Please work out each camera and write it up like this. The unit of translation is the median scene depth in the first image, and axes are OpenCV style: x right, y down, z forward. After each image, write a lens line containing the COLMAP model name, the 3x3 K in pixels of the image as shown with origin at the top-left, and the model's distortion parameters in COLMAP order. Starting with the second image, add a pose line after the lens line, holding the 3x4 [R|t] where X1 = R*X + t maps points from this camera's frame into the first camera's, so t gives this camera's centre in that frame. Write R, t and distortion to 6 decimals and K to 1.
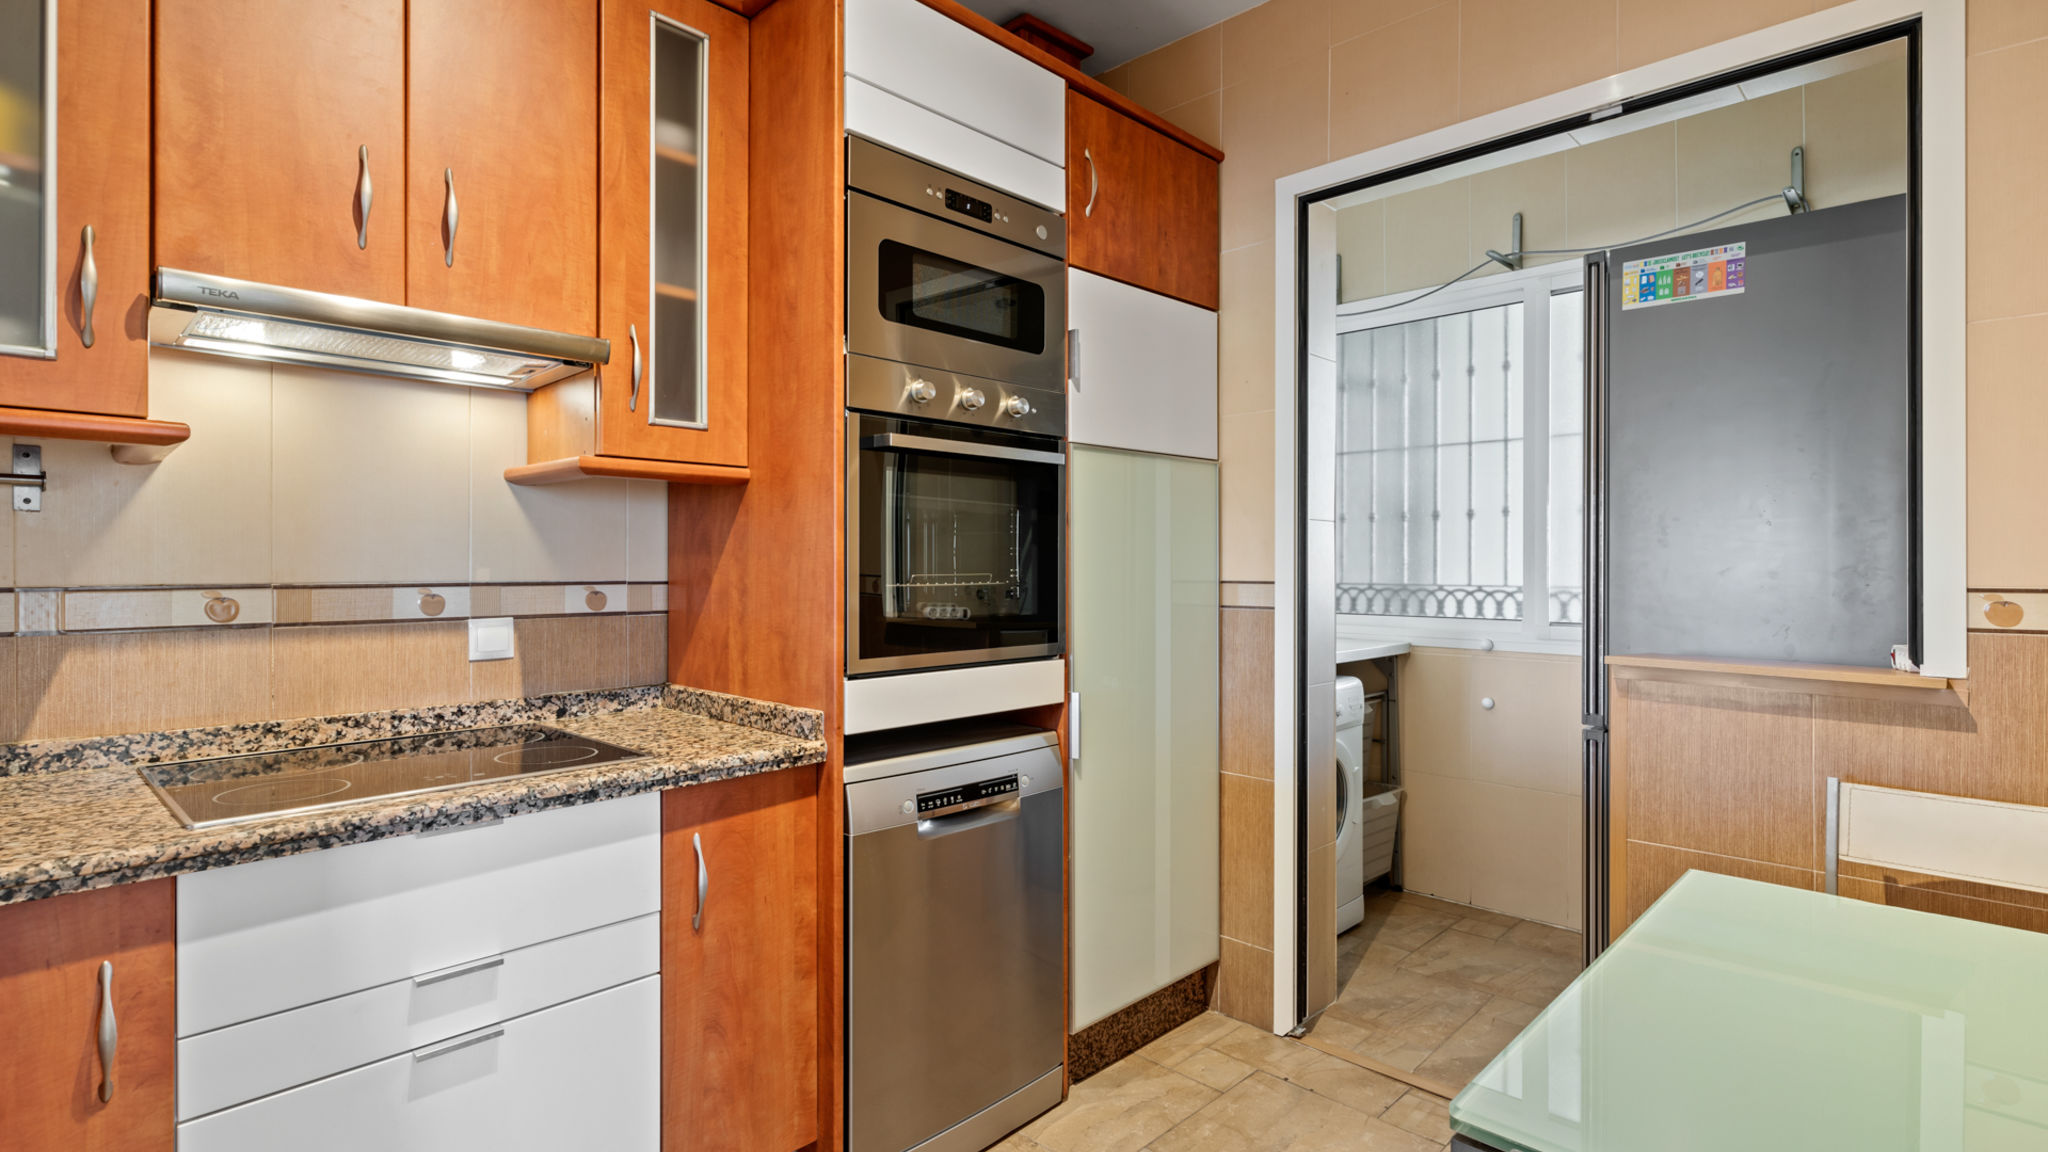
lens RADIAL K [[977.6, 0, 1024.4], [0, 977.6, 578.2], [0, 0, 1]] dist [0.014382, -0.000858]
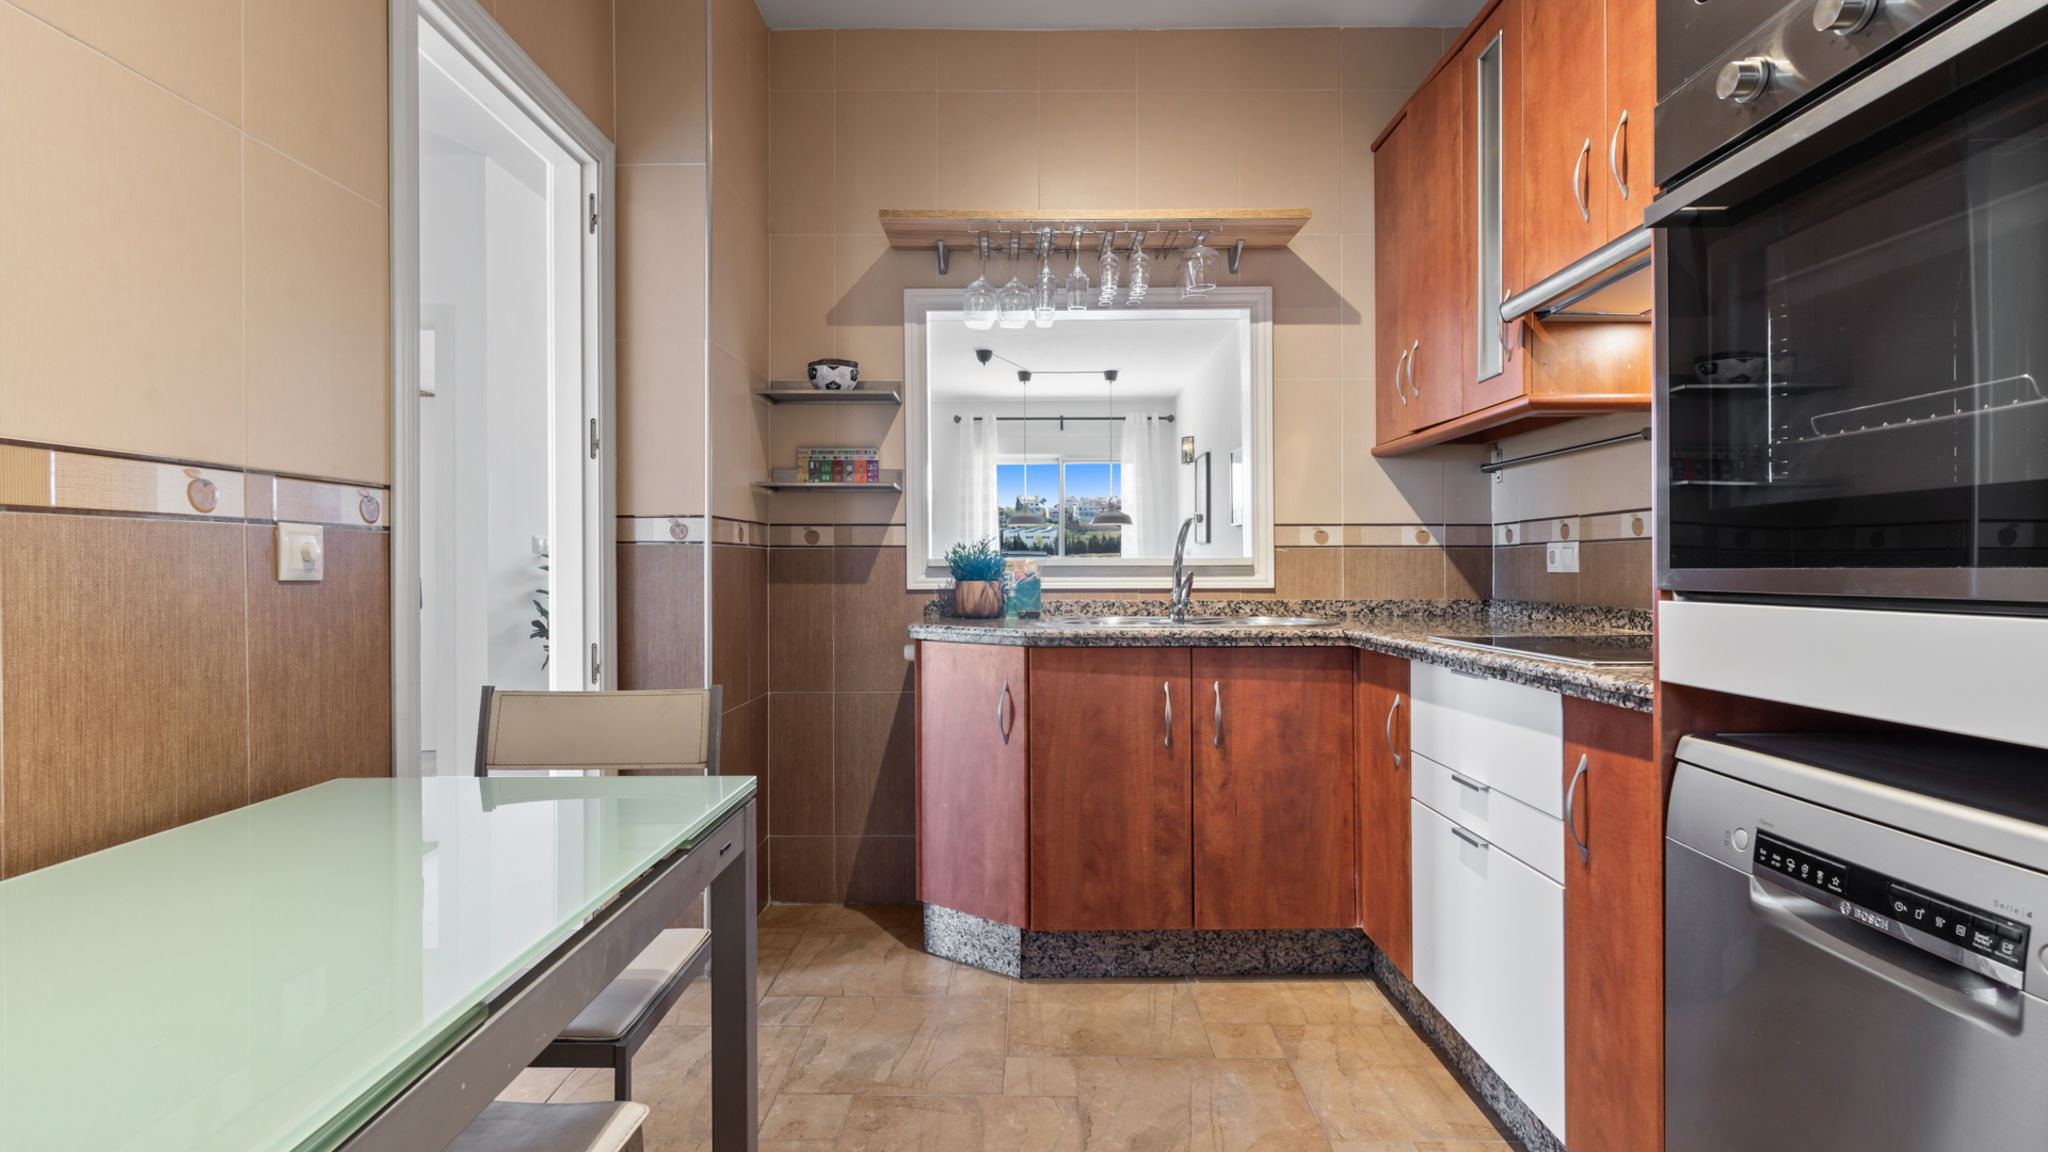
lens RADIAL K [[977.6, 0, 1023.2], [0, 977.6, 563.5], [0, 0, 1]] dist [0.014382, -0.000858]
pose [[-0.710394, -0.005330, -0.703784, 0.600401], [-0.015484, 0.999848, 0.008057, 0.083199], [0.703634, 0.016621, -0.710369, 1.180576]]
